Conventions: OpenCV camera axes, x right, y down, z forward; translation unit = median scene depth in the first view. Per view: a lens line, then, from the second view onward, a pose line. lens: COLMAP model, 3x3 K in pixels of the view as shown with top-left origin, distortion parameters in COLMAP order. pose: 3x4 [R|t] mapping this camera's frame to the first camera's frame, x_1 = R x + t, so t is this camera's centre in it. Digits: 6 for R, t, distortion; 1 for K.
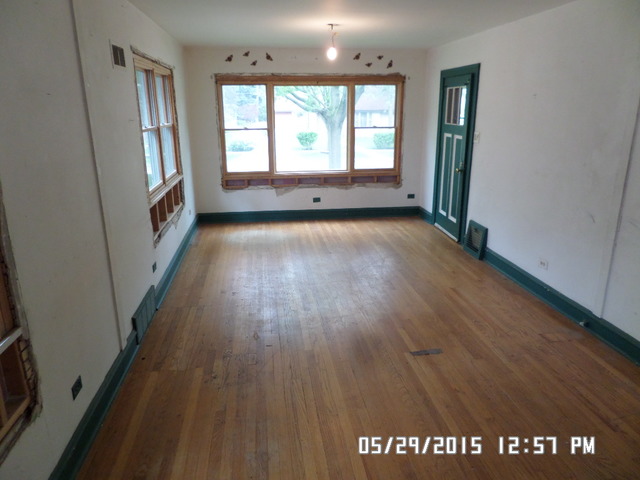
lens RADIAL K [[452.9, 0, 320.2], [0, 452.9, 239.1], [0, 0, 1]] dist [-0.002125, -0.000829]
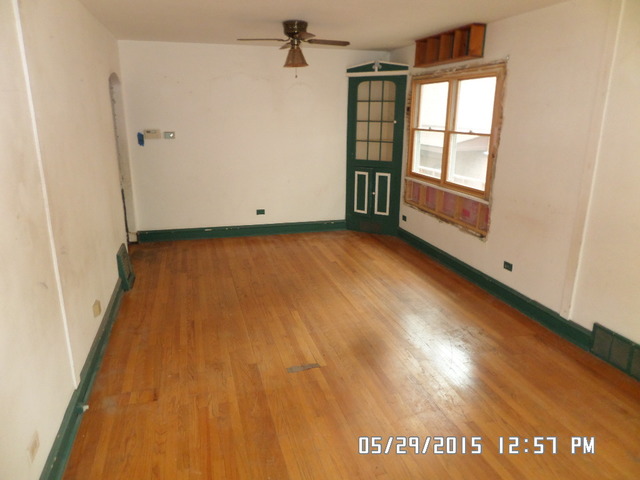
lens RADIAL K [[452.9, 0, 320.2], [0, 452.9, 240.4], [0, 0, 1]] dist [-0.002125, -0.000829]
pose [[-0.989051, 0.041213, -0.141705, 0.334658], [-0.040775, 0.846518, 0.530796, -0.504336], [0.141832, 0.530762, -0.835569, 1.716169]]
